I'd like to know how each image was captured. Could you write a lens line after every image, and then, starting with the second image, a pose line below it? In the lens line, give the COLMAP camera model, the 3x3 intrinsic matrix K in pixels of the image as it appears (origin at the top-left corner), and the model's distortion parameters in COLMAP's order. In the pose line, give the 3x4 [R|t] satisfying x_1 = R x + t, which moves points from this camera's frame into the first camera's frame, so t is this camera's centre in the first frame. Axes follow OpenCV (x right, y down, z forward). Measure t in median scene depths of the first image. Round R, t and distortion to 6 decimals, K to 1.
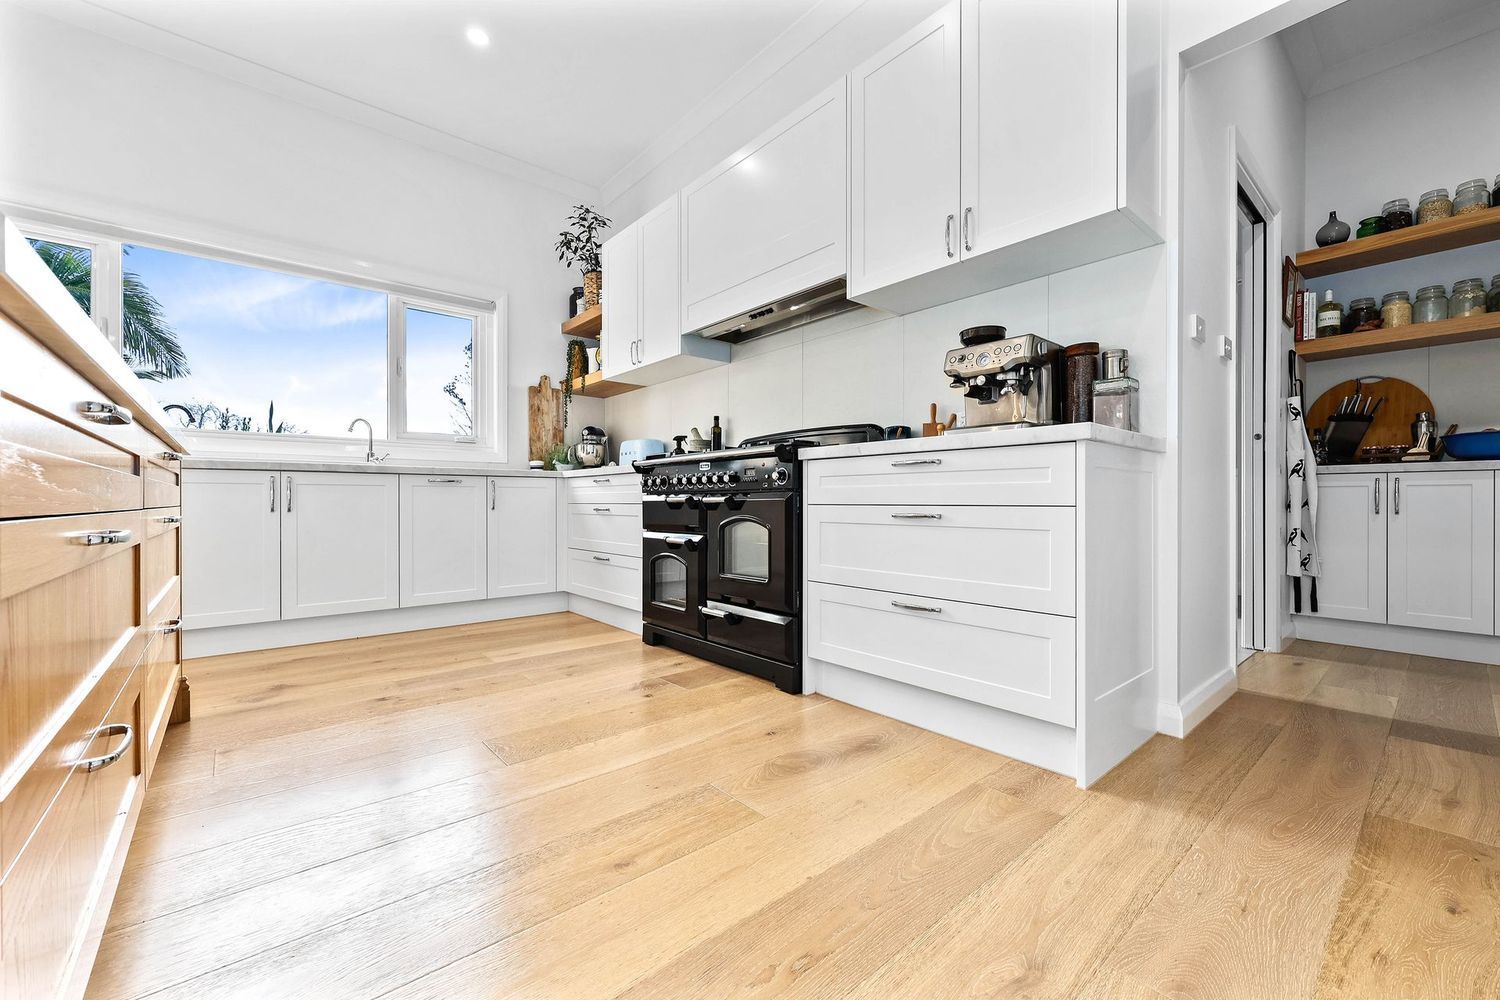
lens RADIAL K [[608.1, 0, 748.9], [0, 608.1, 499.8], [0, 0, 1]] dist [0.001904, -0.000573]
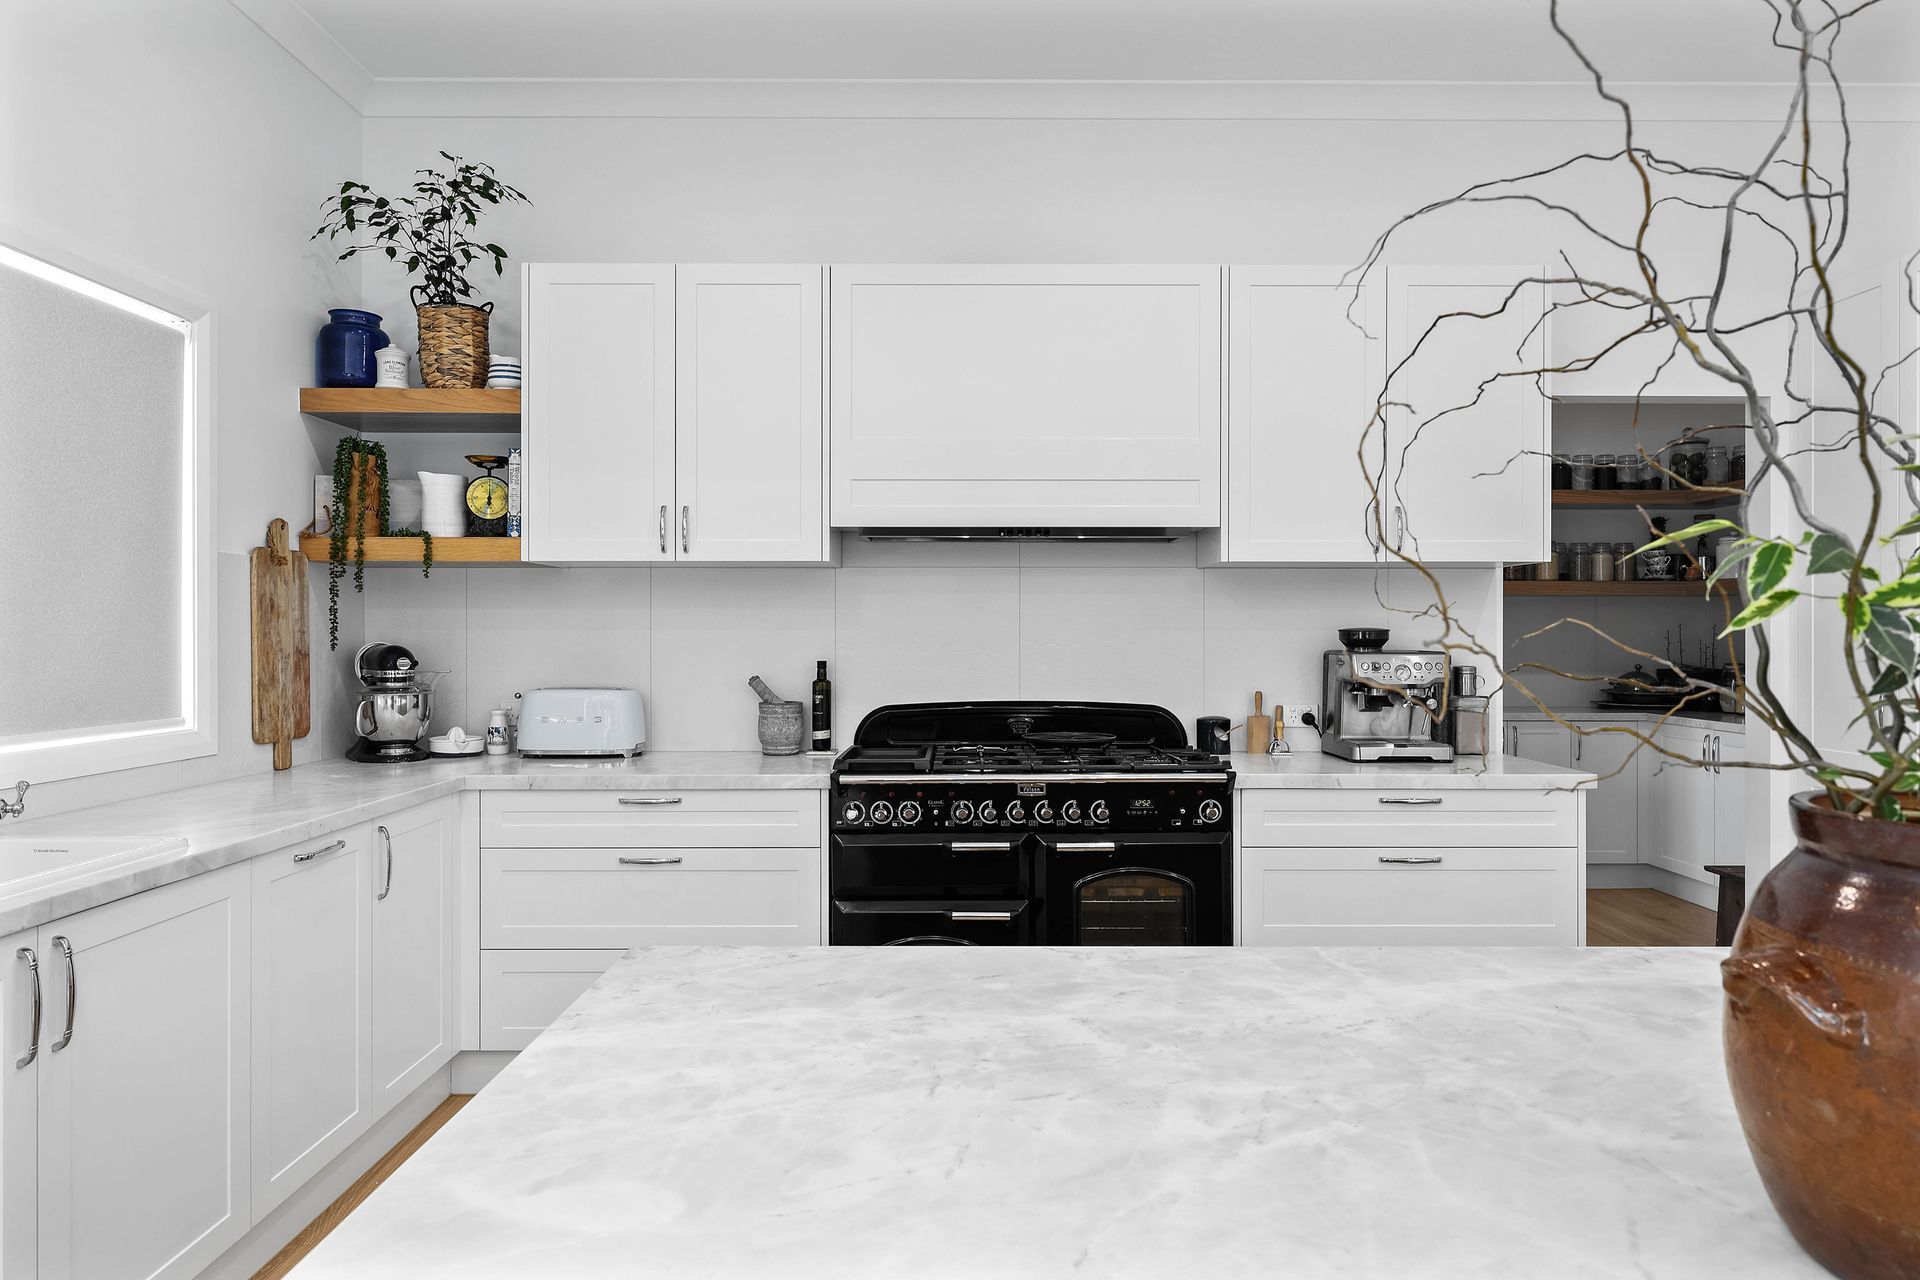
lens RADIAL K [[1126.6, 0, 957.0], [0, 1126.6, 631.8], [0, 0, 1]] dist [-0.001598, 0.001294]
pose [[0.650340, -0.000454, 0.759643, -0.875741], [-0.001616, 0.999997, 0.001980, -0.192016], [-0.759641, -0.002515, 0.650338, 0.264749]]
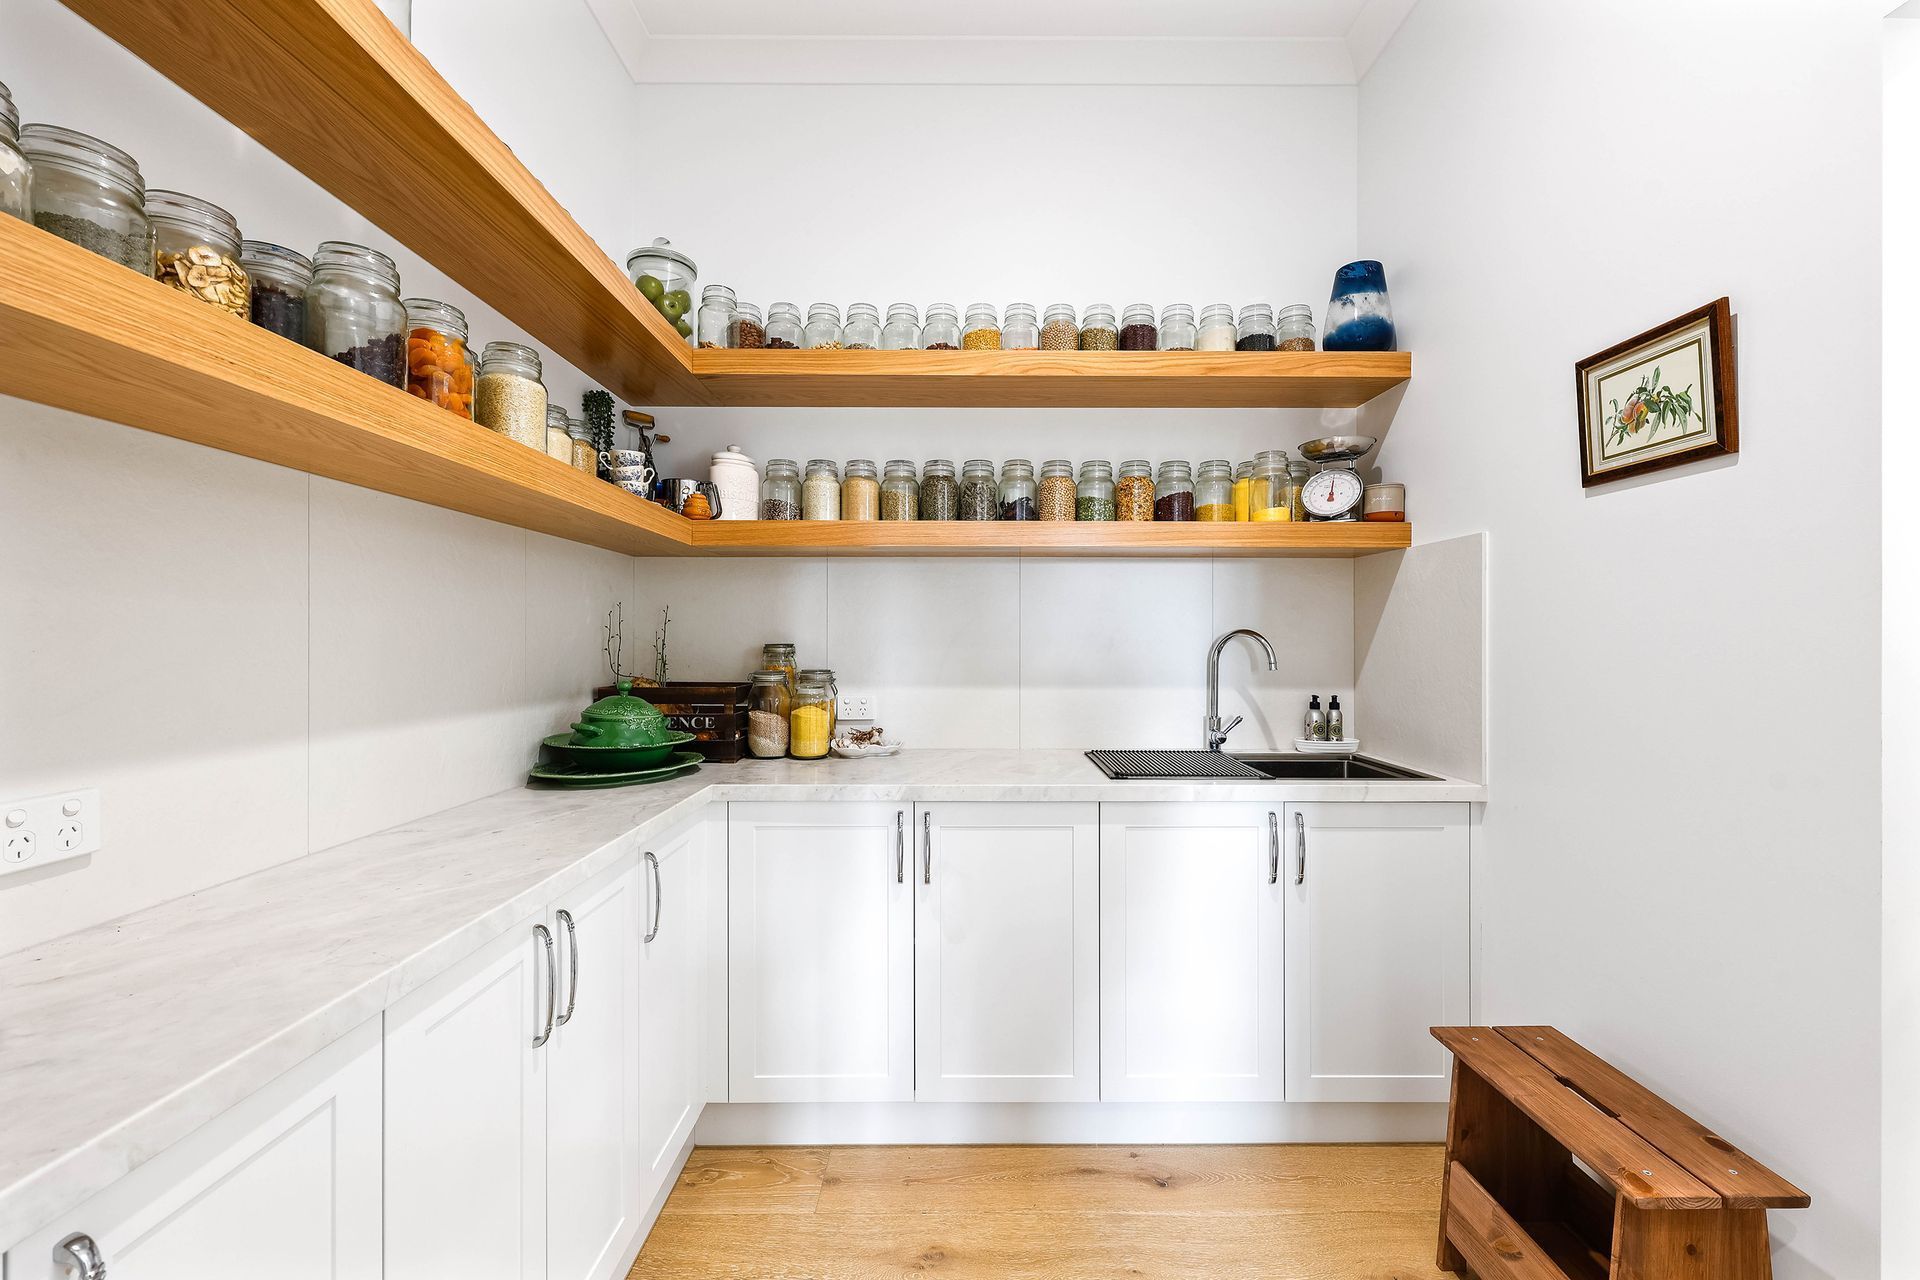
lens RADIAL K [[778.4, 0, 954.4], [0, 778.4, 642.8], [0, 0, 1]] dist [0.001904, -0.000573]
pose [[-0.761847, -0.001108, 0.647756, 0.735064], [-0.001944, 0.999998, -0.000575, -0.165283], [-0.647754, -0.001698, -0.761848, 0.939294]]
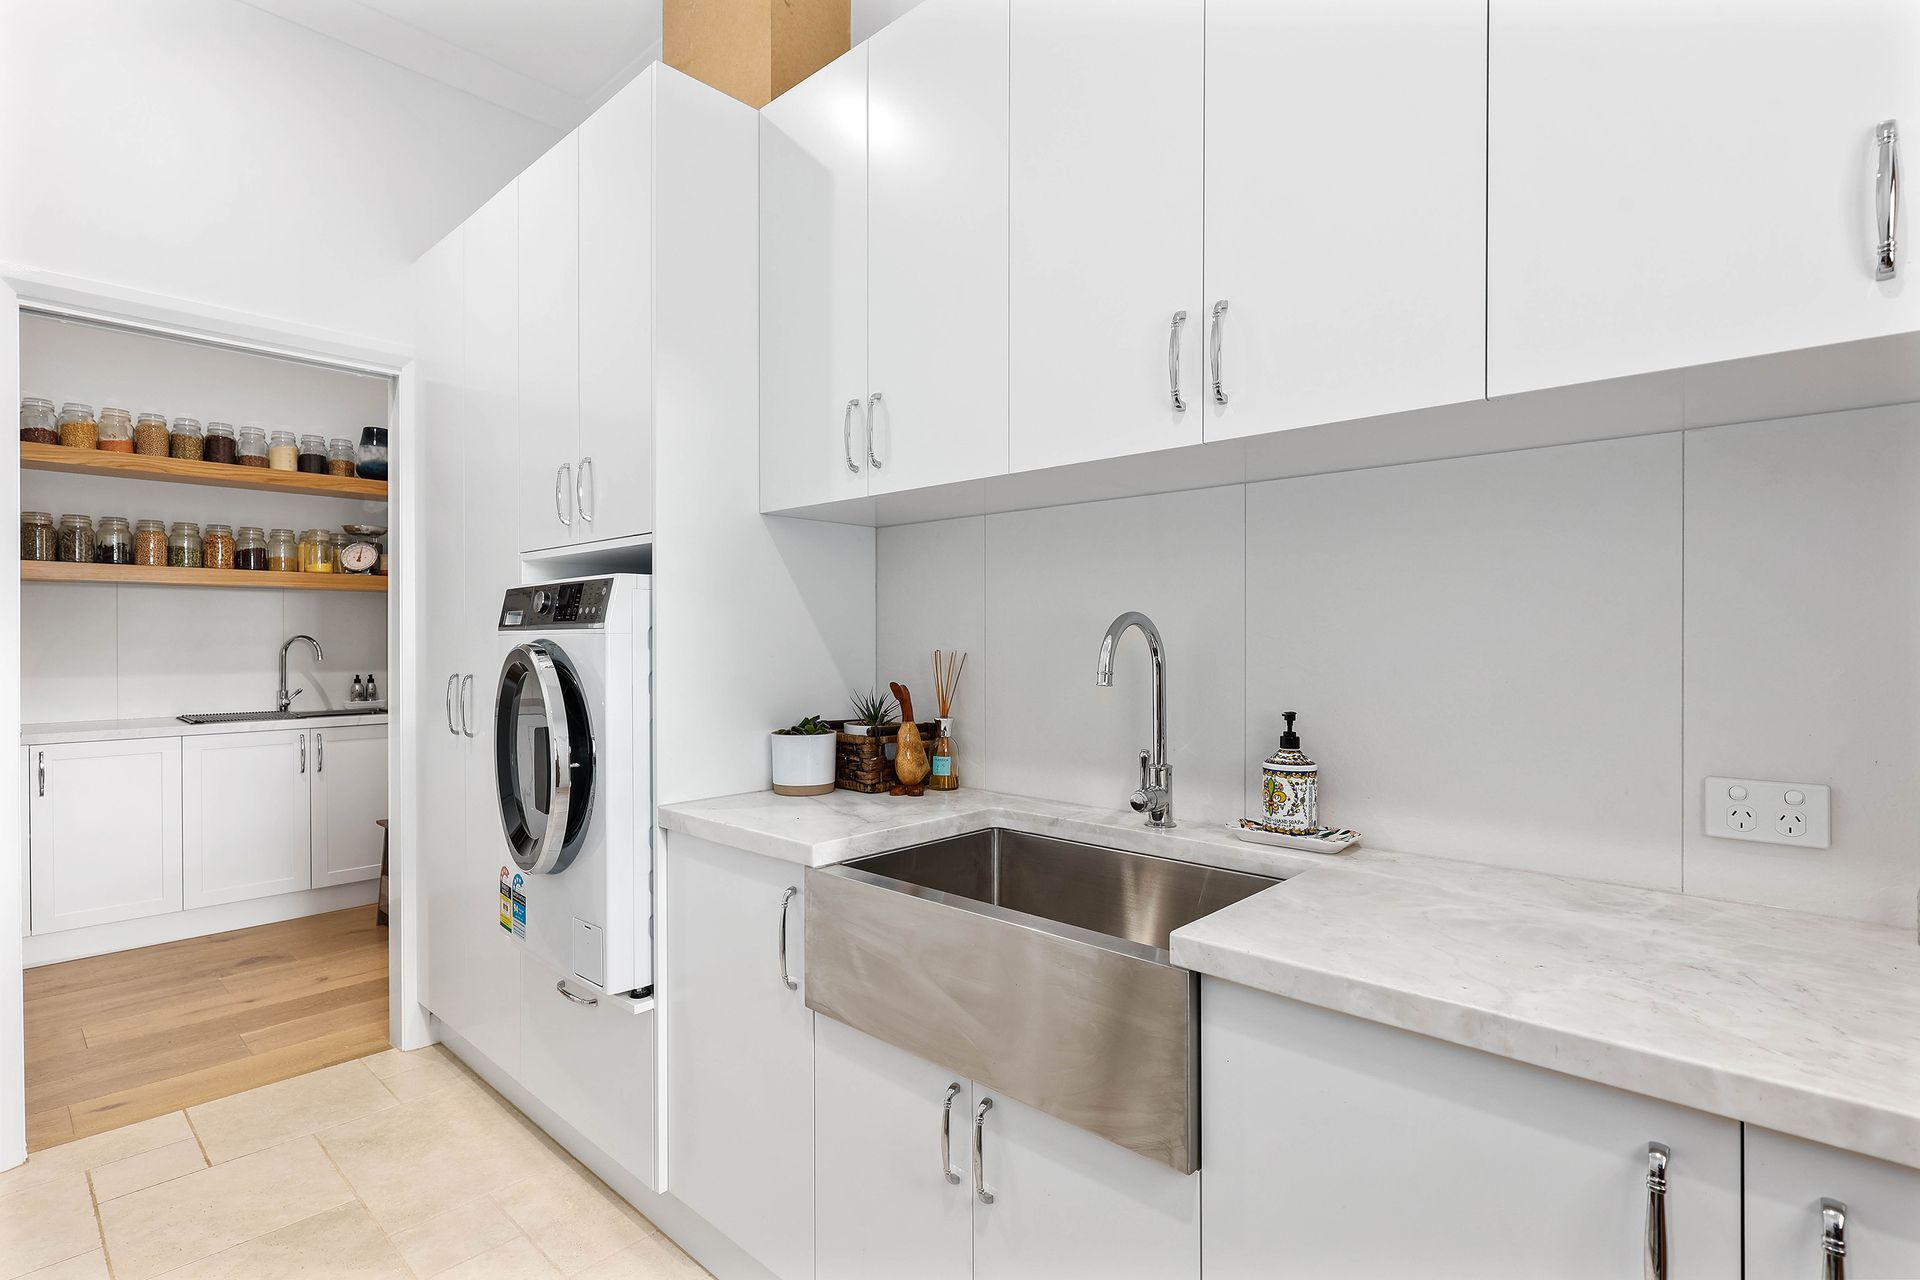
lens RADIAL K [[936.3, 0, 970.6], [0, 936.3, 637.9], [0, 0, 1]] dist [-0.000010, 0.000364]
pose [[-0.993040, -0.000269, -0.117776, 0.146968], [-0.001170, 0.999971, 0.007580, -0.187494], [0.117770, 0.007665, -0.993011, 1.761671]]
